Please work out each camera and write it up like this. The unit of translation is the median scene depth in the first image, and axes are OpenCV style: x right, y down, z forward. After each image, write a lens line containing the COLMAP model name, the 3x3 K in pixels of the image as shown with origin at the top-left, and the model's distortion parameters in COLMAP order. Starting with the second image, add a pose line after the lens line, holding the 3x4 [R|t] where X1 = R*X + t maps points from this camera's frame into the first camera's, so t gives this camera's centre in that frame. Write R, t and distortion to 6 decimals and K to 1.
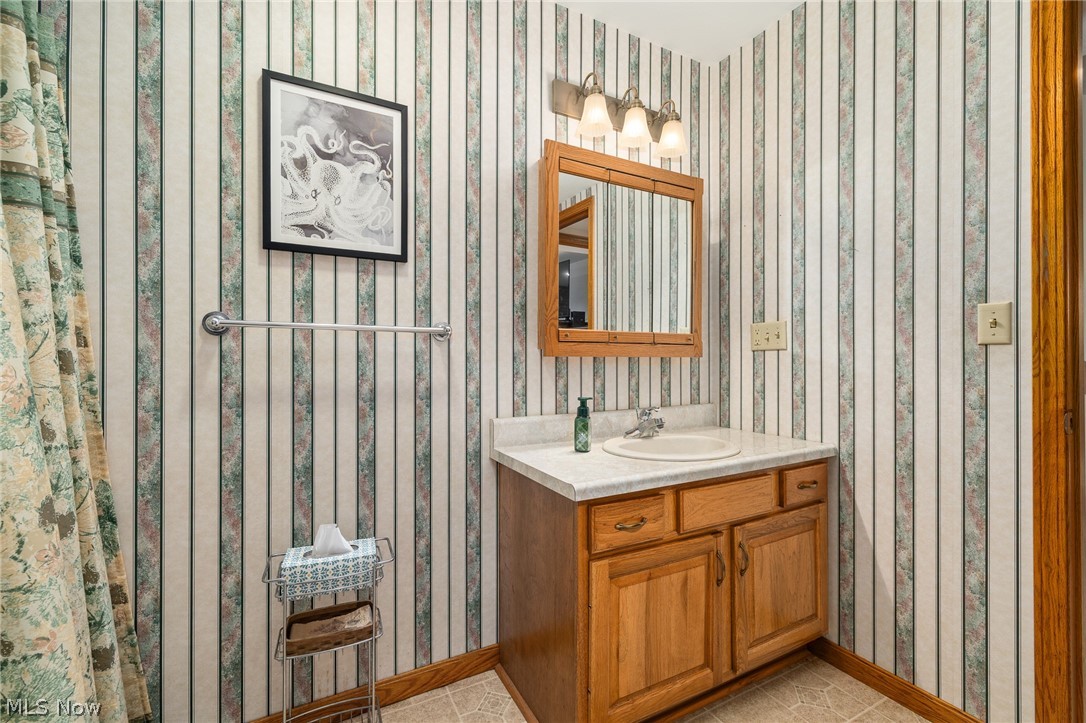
lens RADIAL K [[470.0, 0, 552.8], [0, 470.0, 354.3], [0, 0, 1]] dist [0.003610, -0.000032]
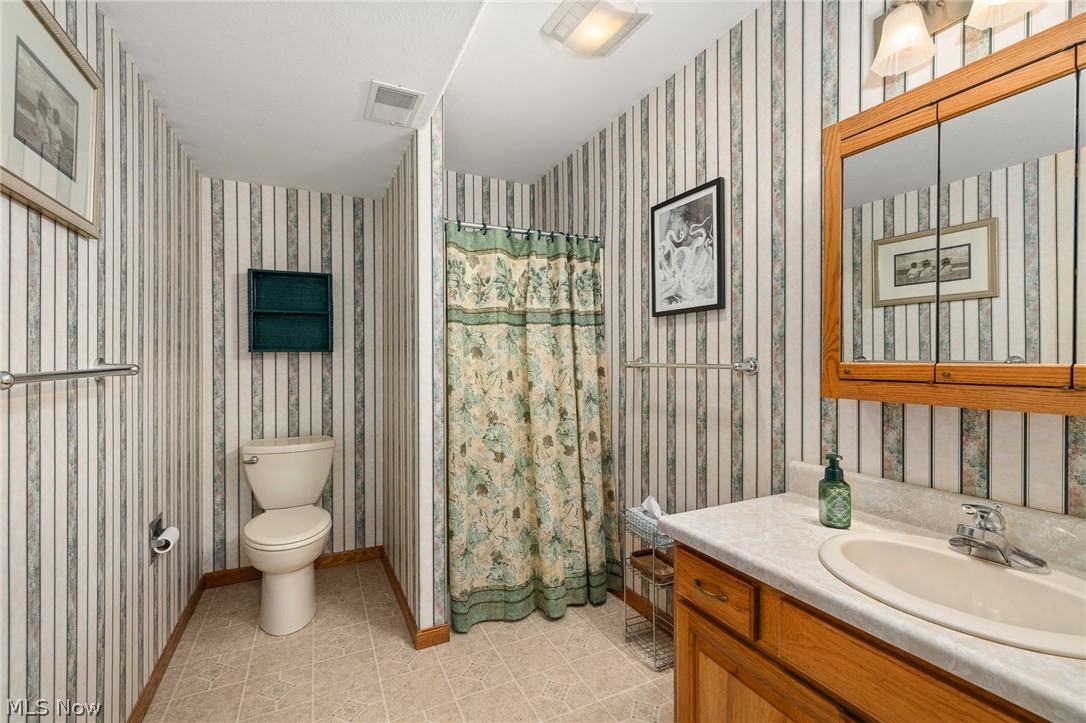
lens RADIAL K [[470.0, 0, 541.0], [0, 470.0, 361.8], [0, 0, 1]] dist [0.003610, -0.000032]
pose [[-0.041417, -0.000222, -0.999142, 0.926548], [0.005130, 0.999987, -0.000435, -0.066277], [0.999129, -0.005143, -0.041415, 0.617136]]
